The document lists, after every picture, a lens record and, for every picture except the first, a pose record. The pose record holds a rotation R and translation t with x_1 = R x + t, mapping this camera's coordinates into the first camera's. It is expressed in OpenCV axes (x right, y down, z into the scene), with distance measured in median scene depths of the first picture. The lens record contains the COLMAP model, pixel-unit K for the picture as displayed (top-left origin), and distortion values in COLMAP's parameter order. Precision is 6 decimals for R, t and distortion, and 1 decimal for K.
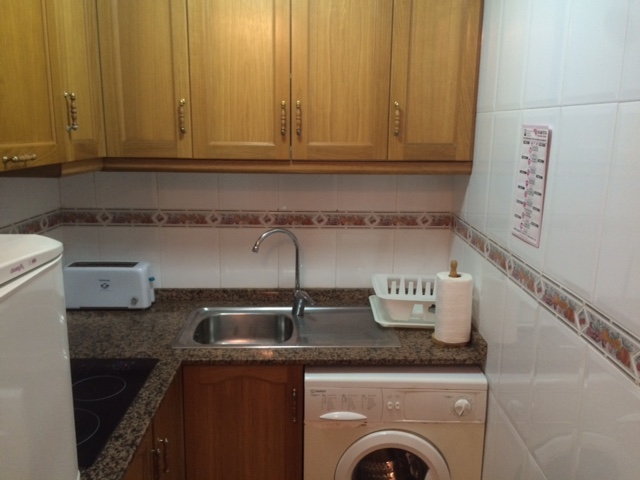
lens RADIAL K [[551.3, 0, 321.2], [0, 551.3, 239.7], [0, 0, 1]] dist [0.078503, -0.068702]
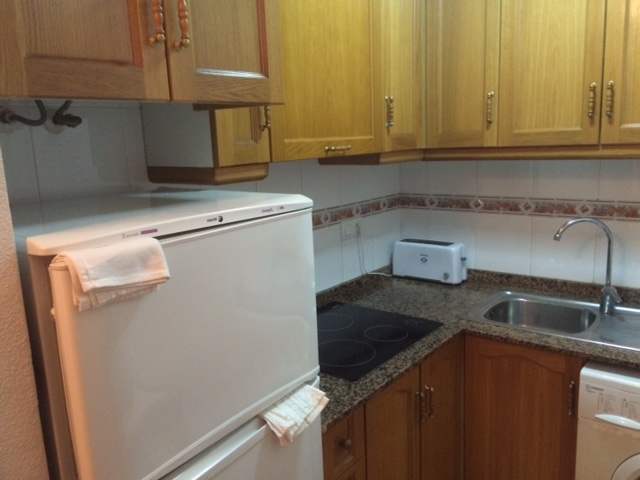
lens RADIAL K [[551.3, 0, 322.0], [0, 551.3, 239.5], [0, 0, 1]] dist [0.078503, -0.068702]
pose [[0.767674, 0.077398, -0.636150, 0.207309], [-0.077874, 0.996590, 0.027277, 0.028746], [0.636092, 0.028599, 0.771083, -0.034821]]
